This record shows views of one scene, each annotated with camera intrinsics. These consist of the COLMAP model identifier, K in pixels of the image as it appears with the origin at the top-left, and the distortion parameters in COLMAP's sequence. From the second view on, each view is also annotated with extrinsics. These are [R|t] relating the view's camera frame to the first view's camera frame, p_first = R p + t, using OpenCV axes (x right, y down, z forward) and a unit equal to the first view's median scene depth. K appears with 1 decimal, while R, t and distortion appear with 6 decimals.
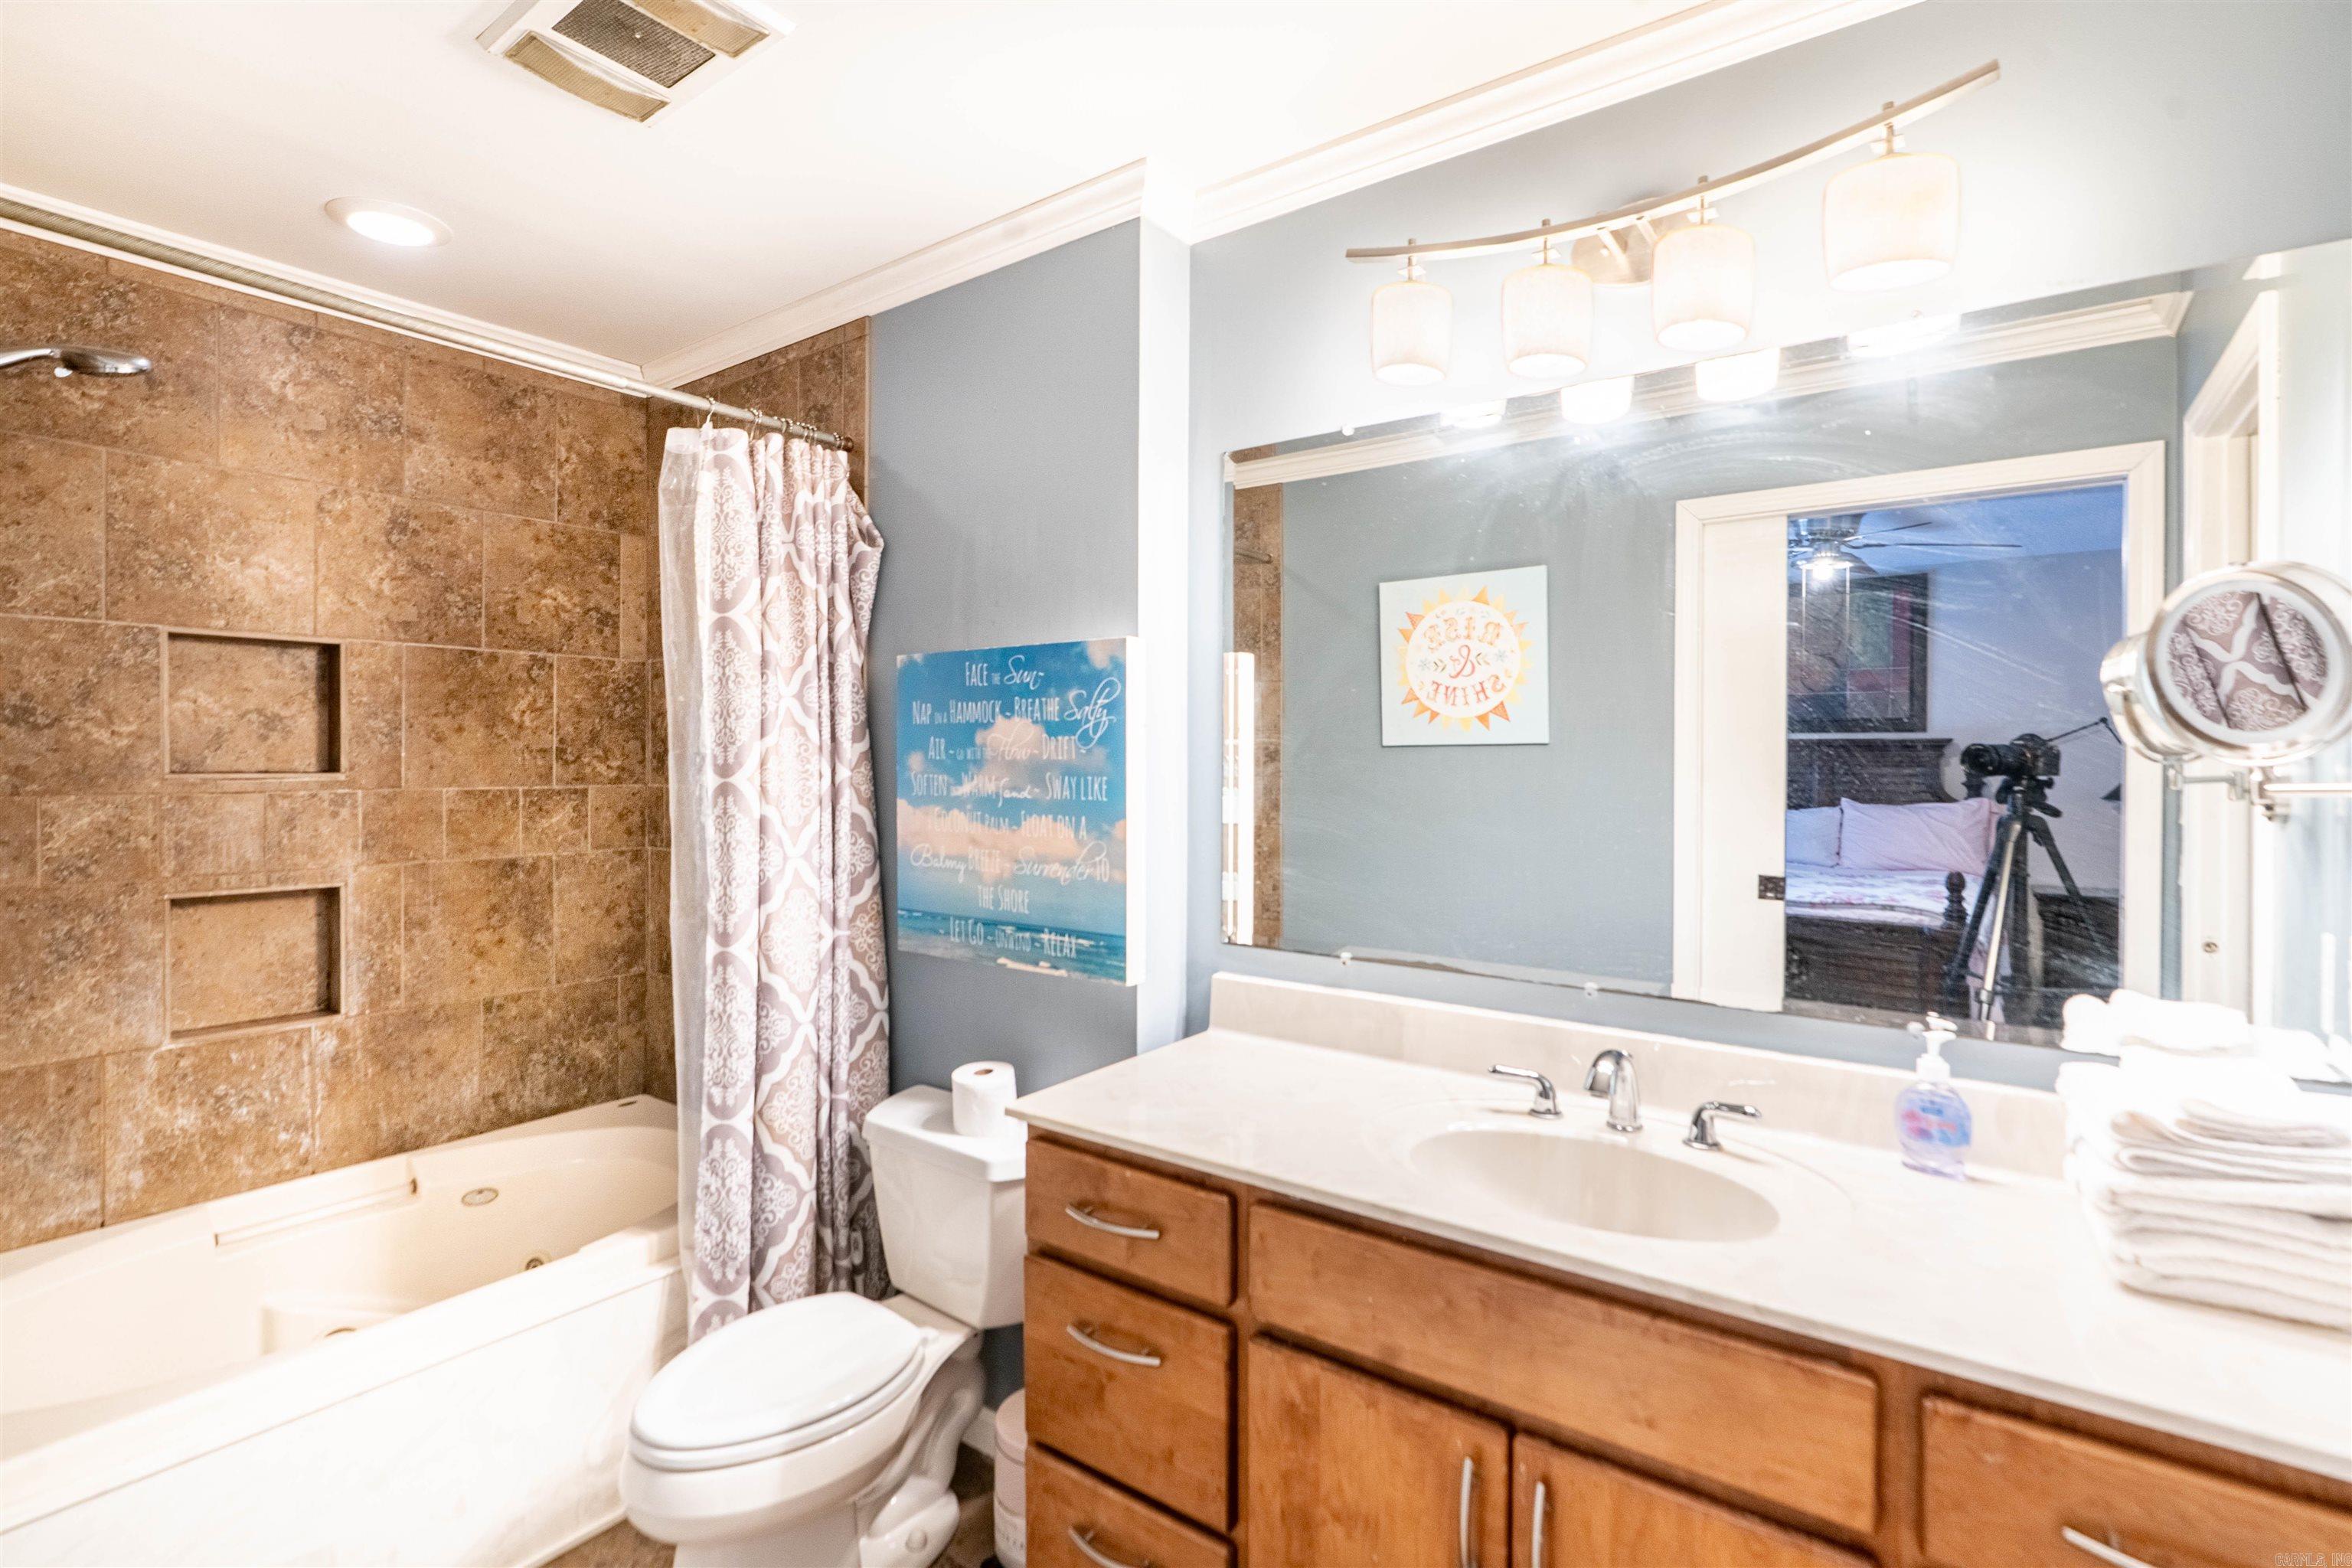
lens RADIAL K [[1115.1, 0, 1172.7], [0, 1115.1, 770.9], [0, 0, 1]] dist [-0.002248, 0.001553]
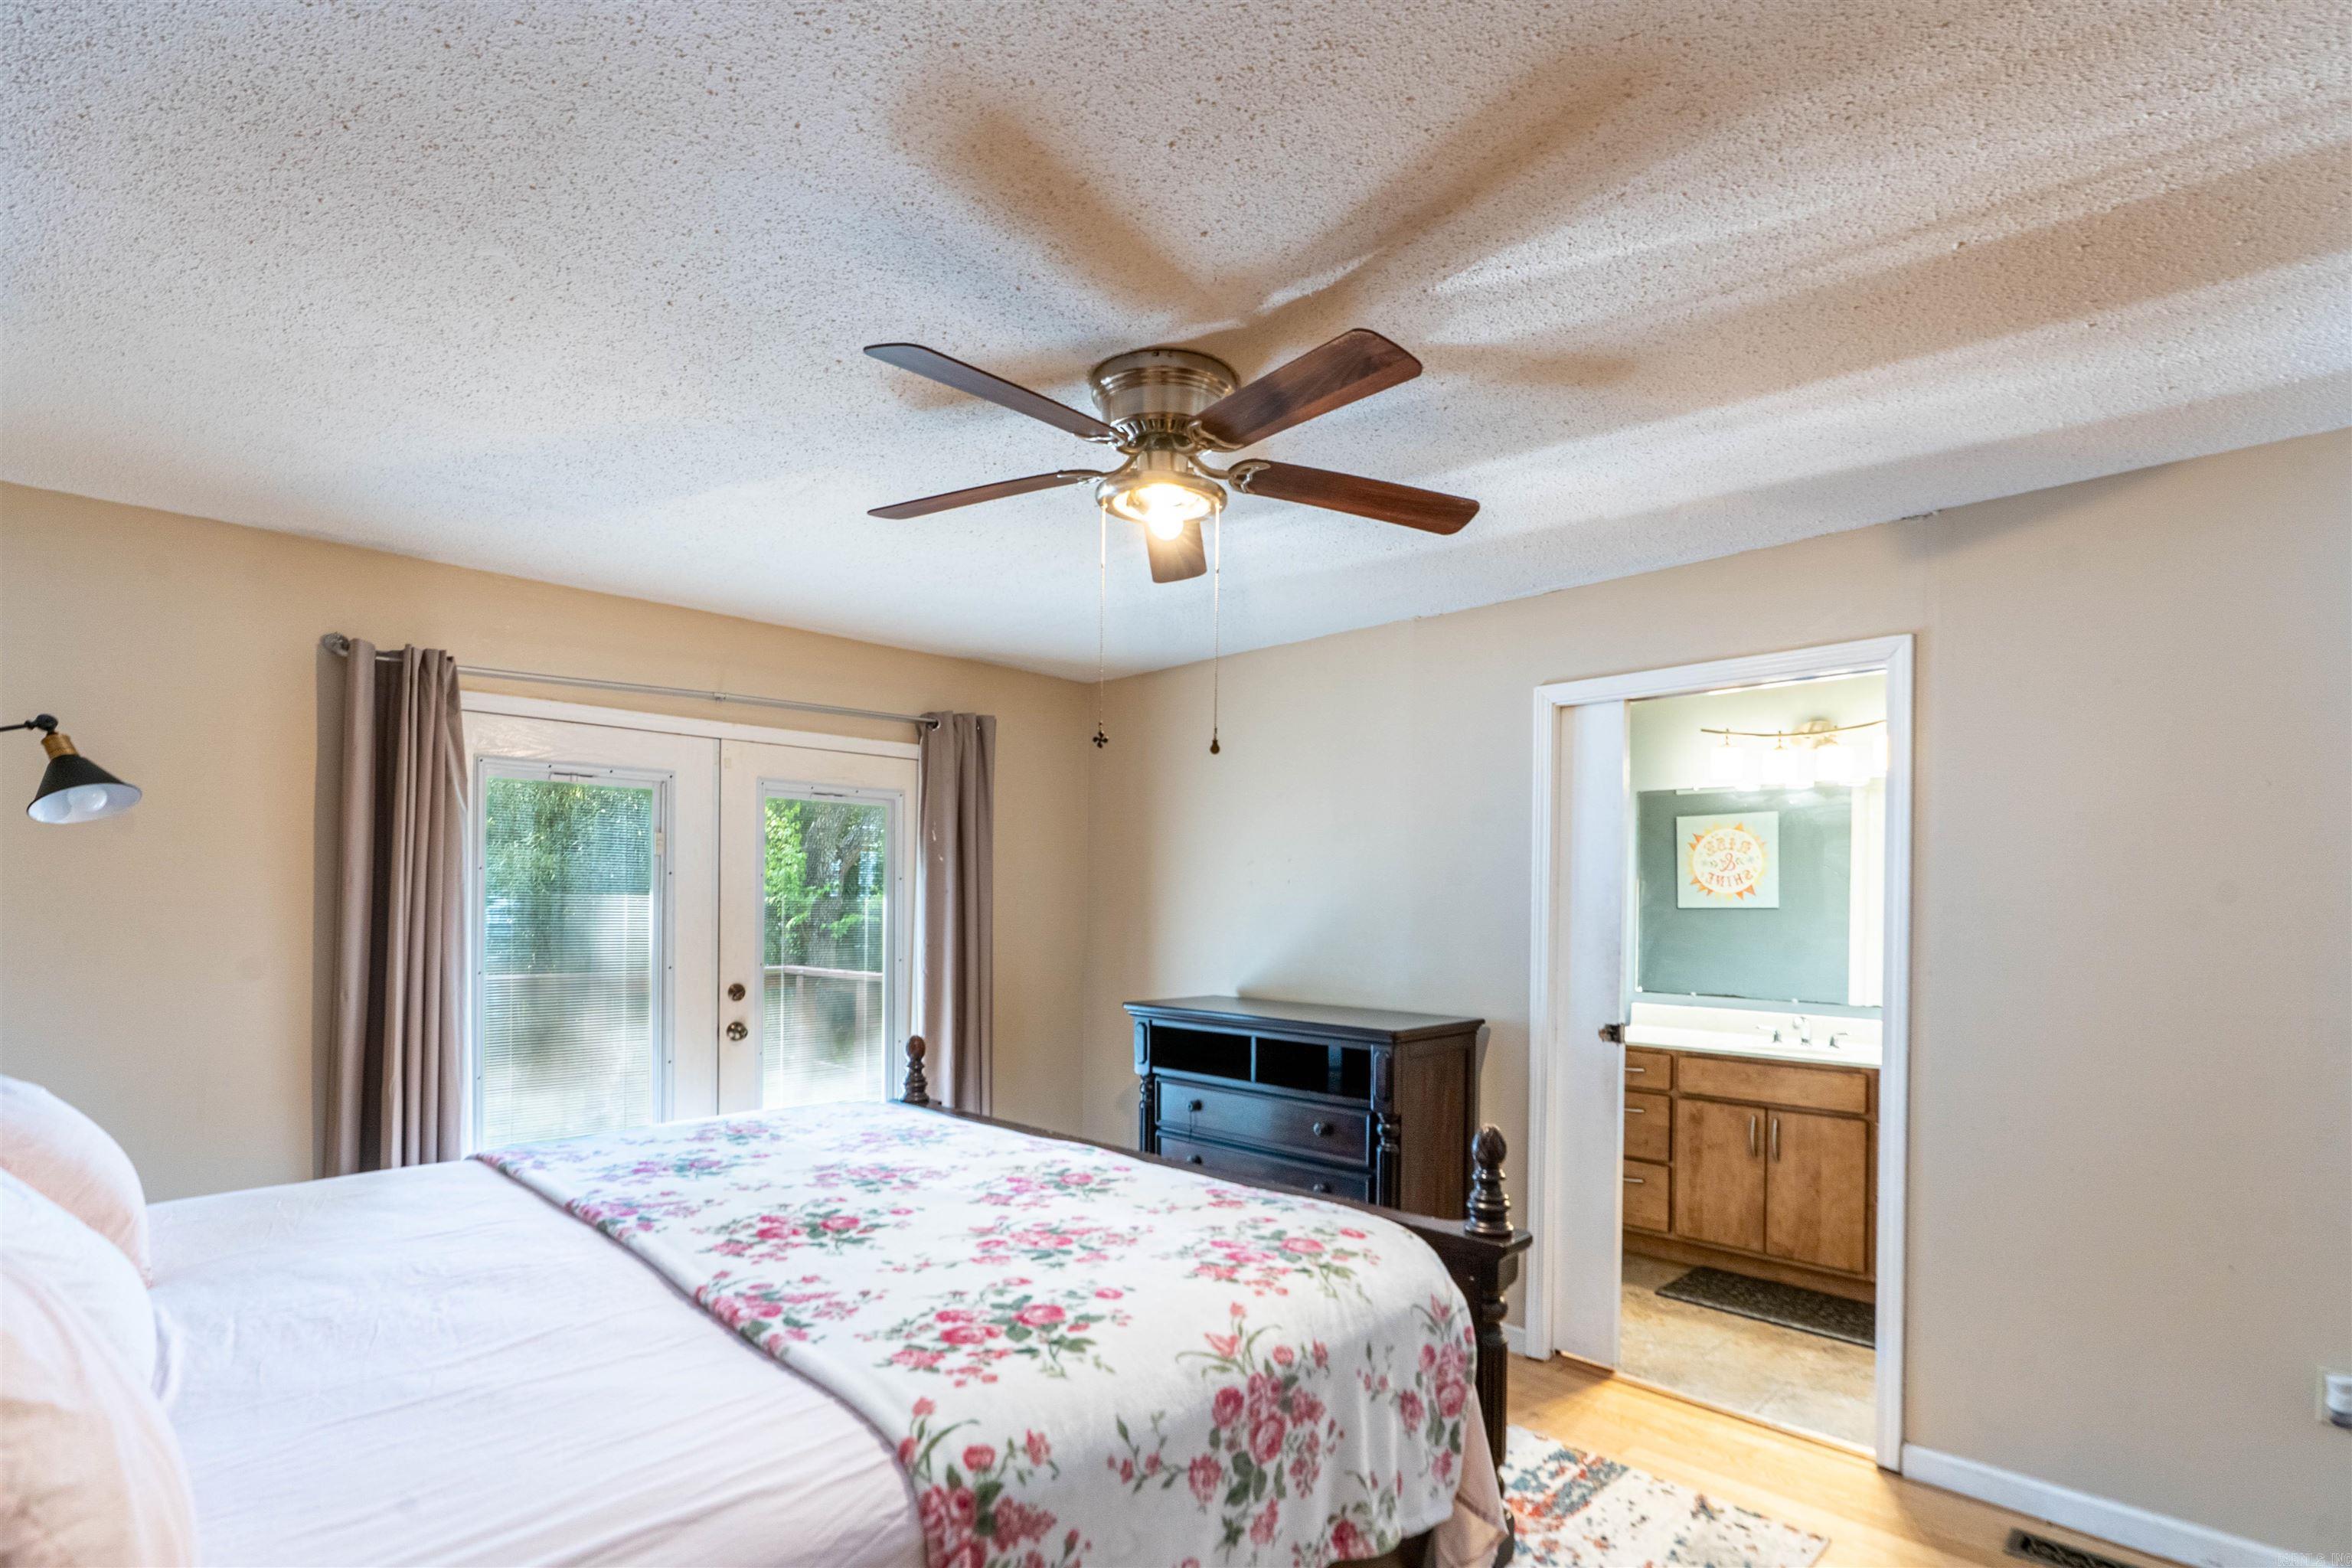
lens RADIAL K [[1115.1, 0, 1181.7], [0, 1115.1, 905.2], [0, 0, 1]] dist [-0.002248, 0.001553]
pose [[0.985994, 0.008027, -0.166589, -0.773380], [-0.010483, 0.999849, -0.013864, 0.013013], [0.166453, 0.015416, 0.985929, -2.302405]]
